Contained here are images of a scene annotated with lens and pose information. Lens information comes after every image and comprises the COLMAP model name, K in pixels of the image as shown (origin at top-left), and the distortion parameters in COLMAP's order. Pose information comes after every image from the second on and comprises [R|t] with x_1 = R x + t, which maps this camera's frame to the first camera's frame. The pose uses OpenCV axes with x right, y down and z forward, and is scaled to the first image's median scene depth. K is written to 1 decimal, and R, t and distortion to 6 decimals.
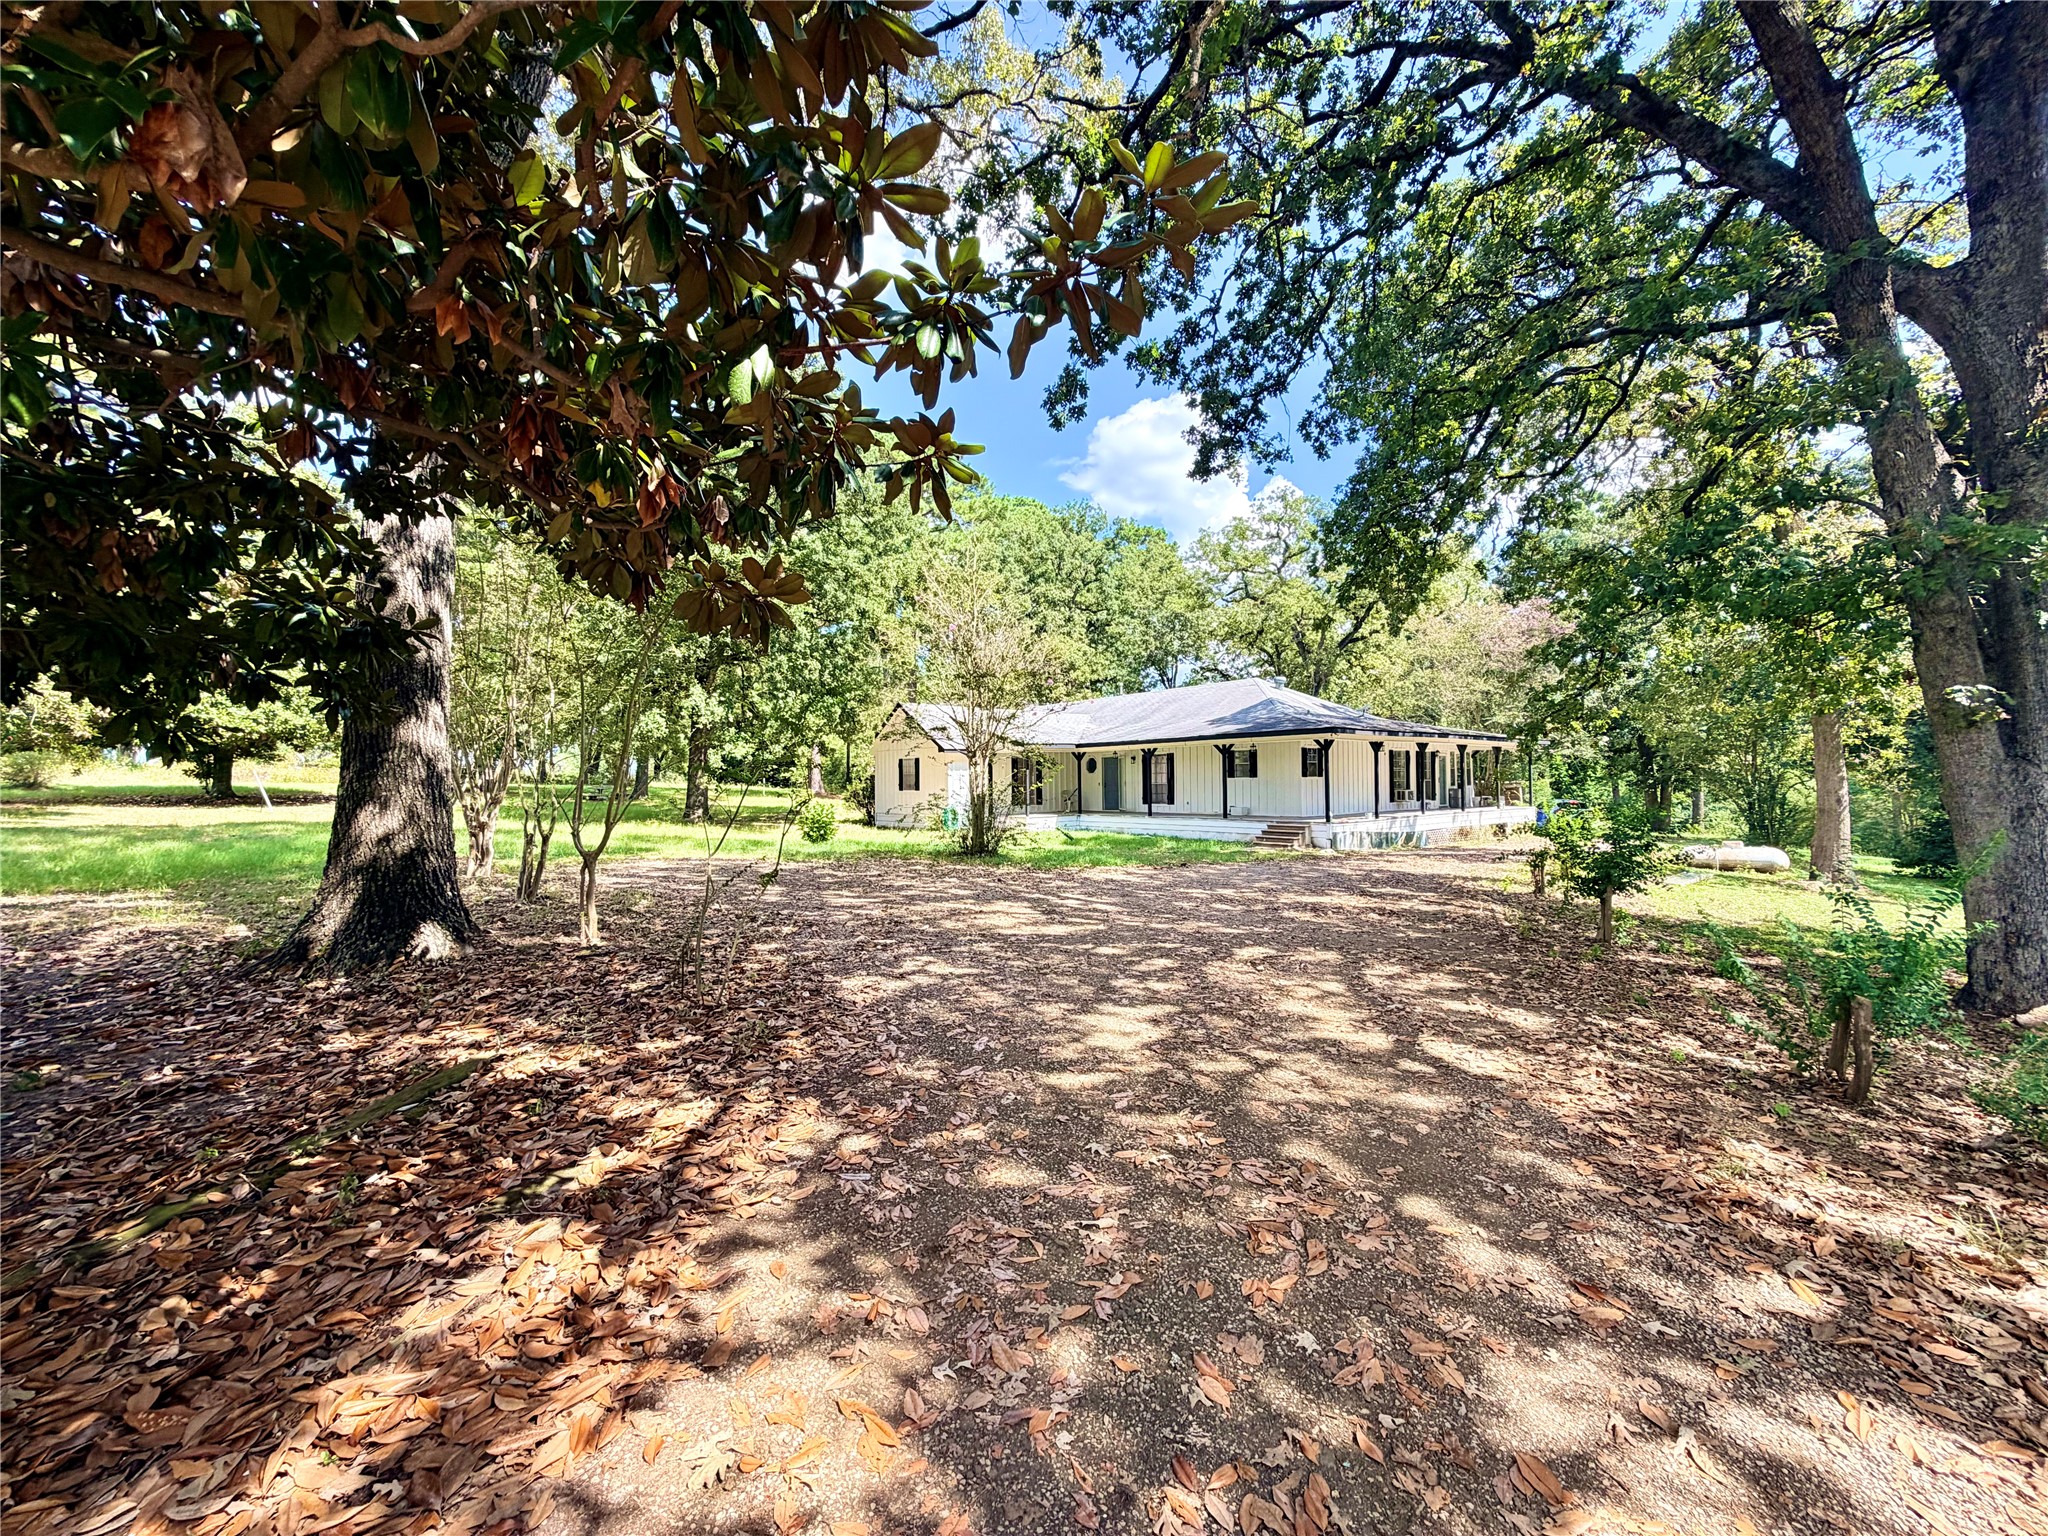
lens RADIAL K [[819.5, 0, 1019.3], [0, 819.5, 767.8], [0, 0, 1]] dist [-0.000828, 0.000191]
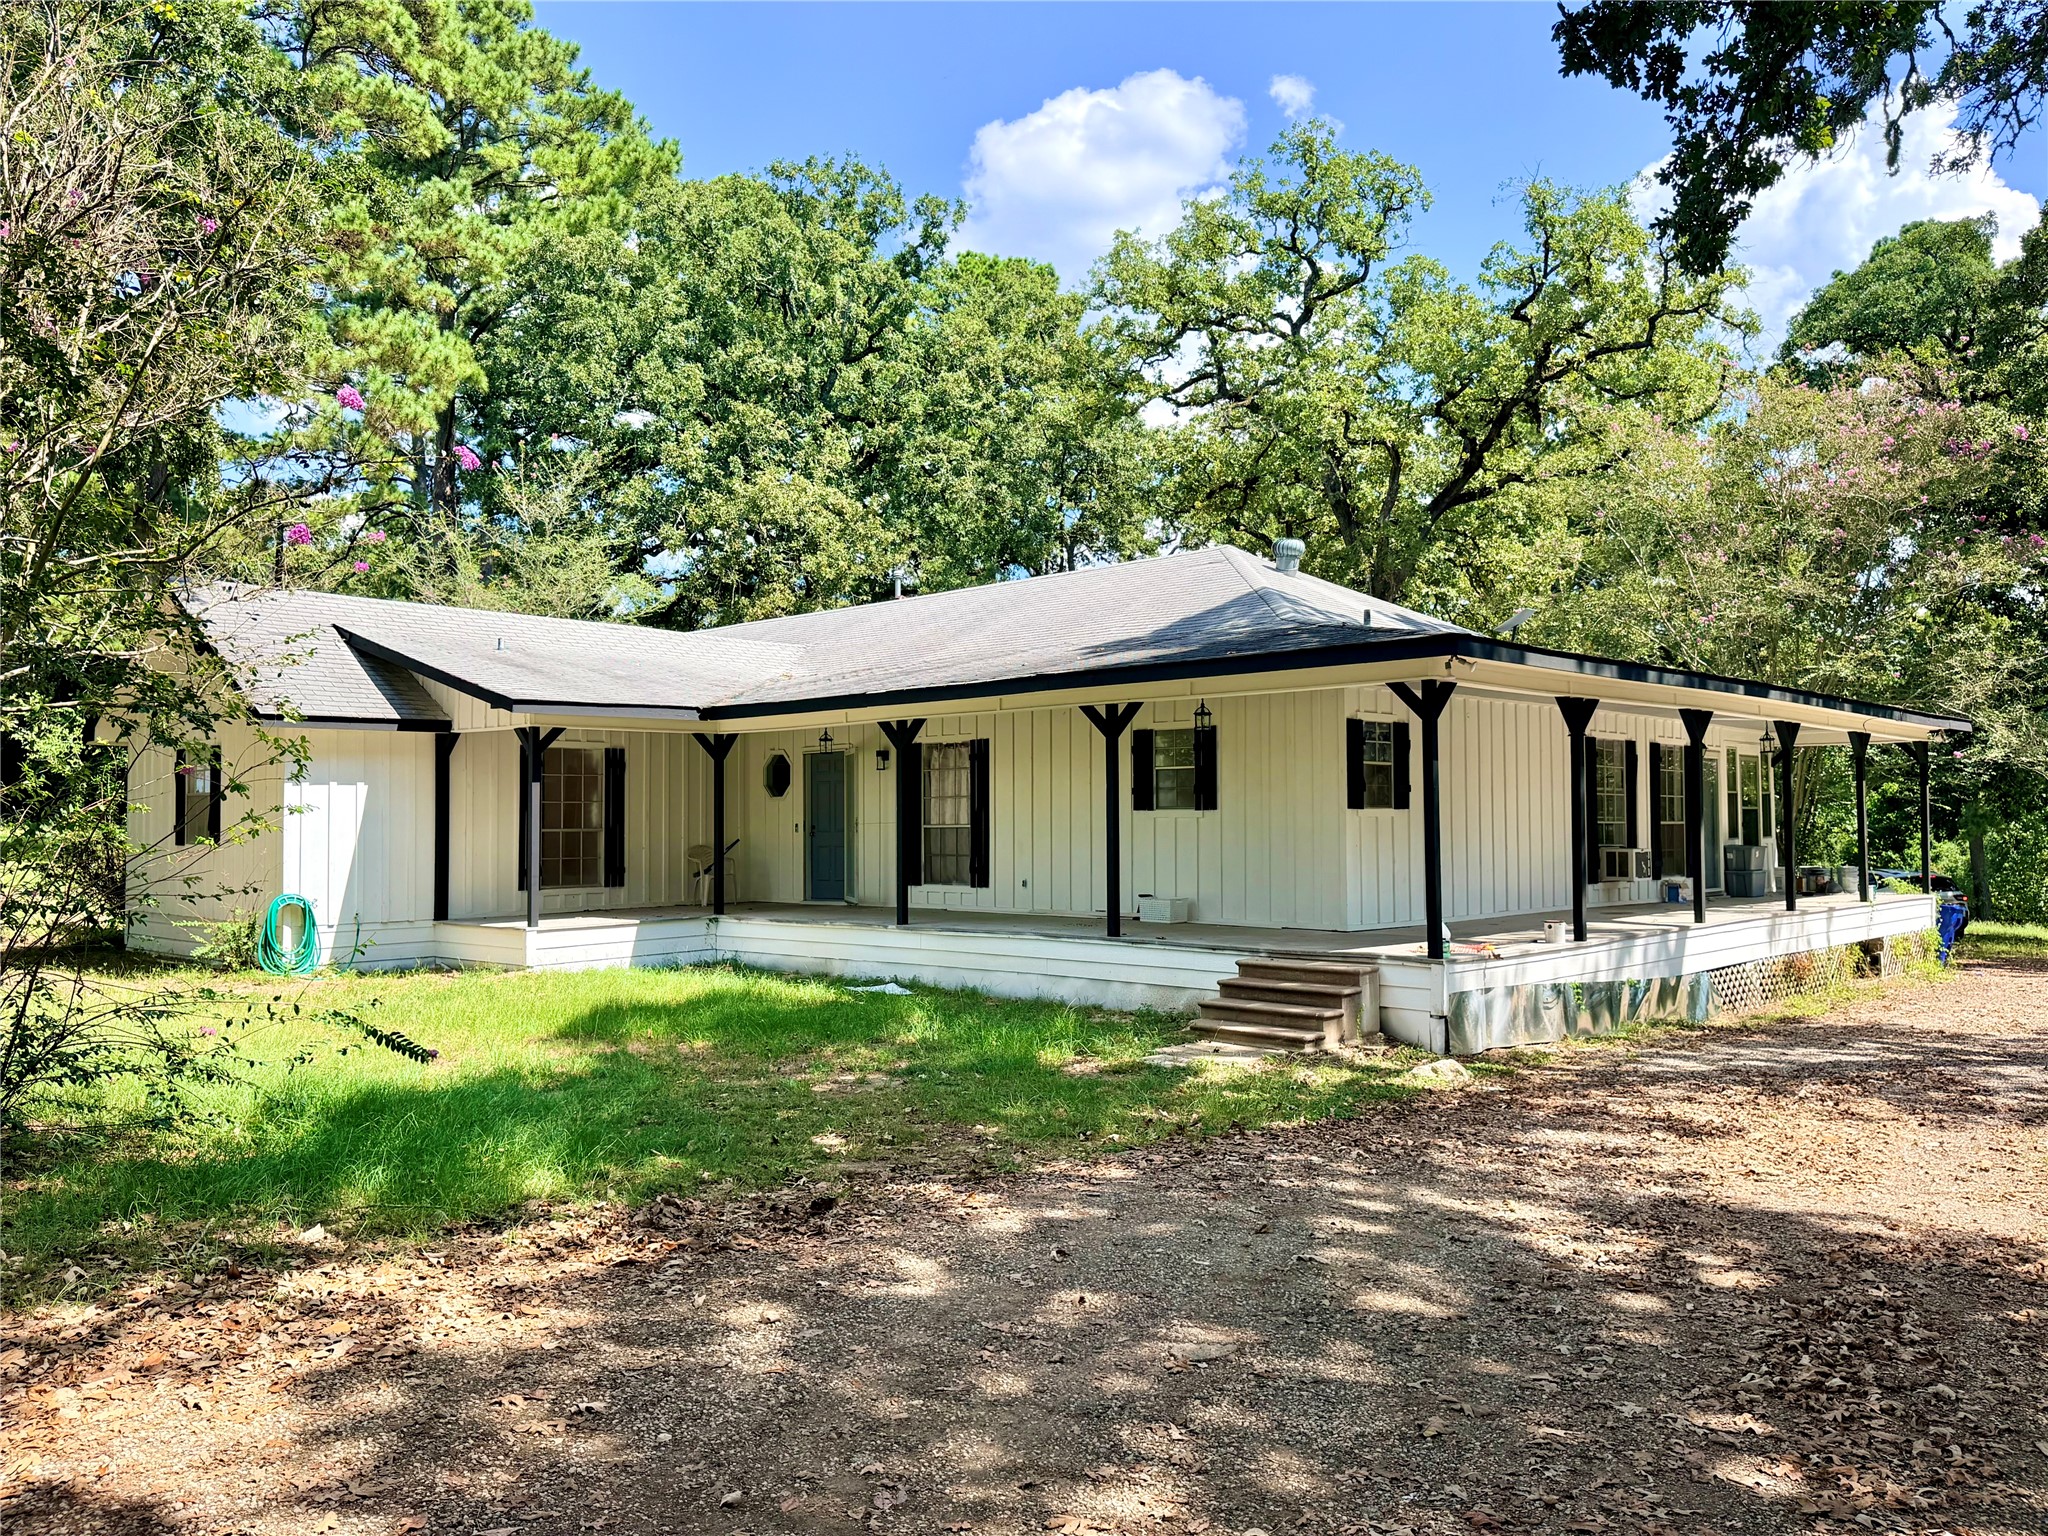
lens RADIAL K [[1535.3, 0, 1017.2], [0, 1535.3, 771.7], [0, 0, 1]] dist [0.084047, 0.000168]
pose [[0.991976, 0.011056, 0.125945, 0.118396], [-0.008739, 0.999783, -0.018934, 0.008410], [-0.126127, 0.017682, 0.991856, 0.353416]]
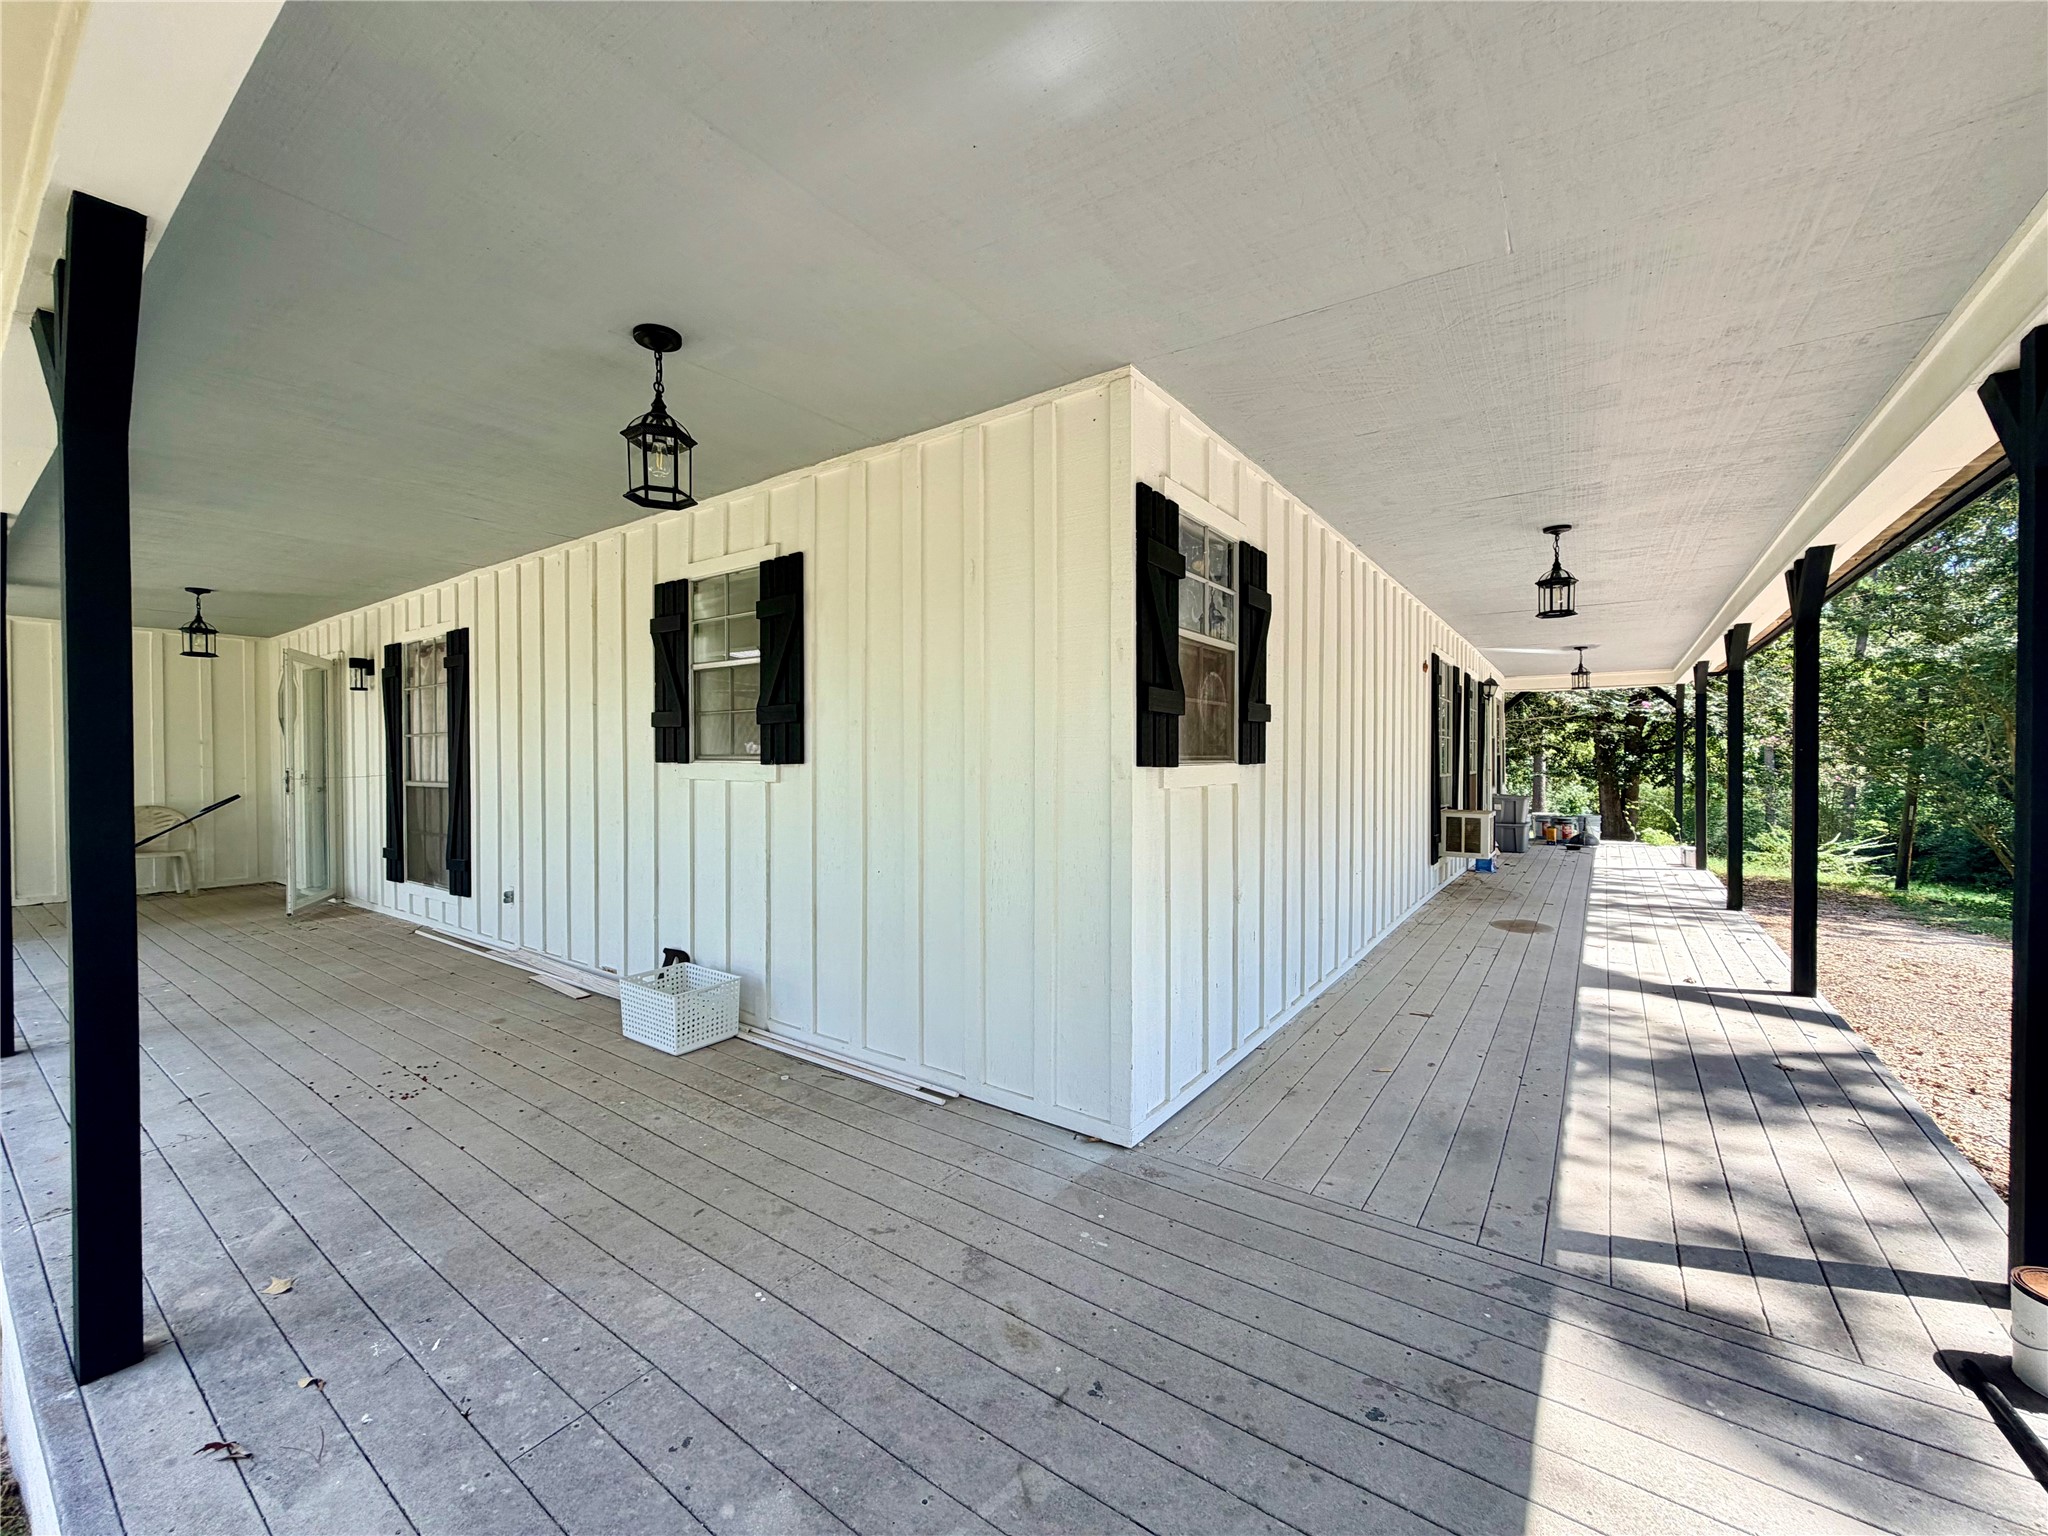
lens RADIAL K [[819.5, 0, 1026.8], [0, 819.5, 765.9], [0, 0, 1]] dist [-0.000828, 0.000191]
pose [[0.963289, 0.008321, 0.268339, 0.260714], [-0.015505, 0.999576, 0.024663, 0.007858], [-0.268020, -0.027919, 0.963009, 0.776558]]
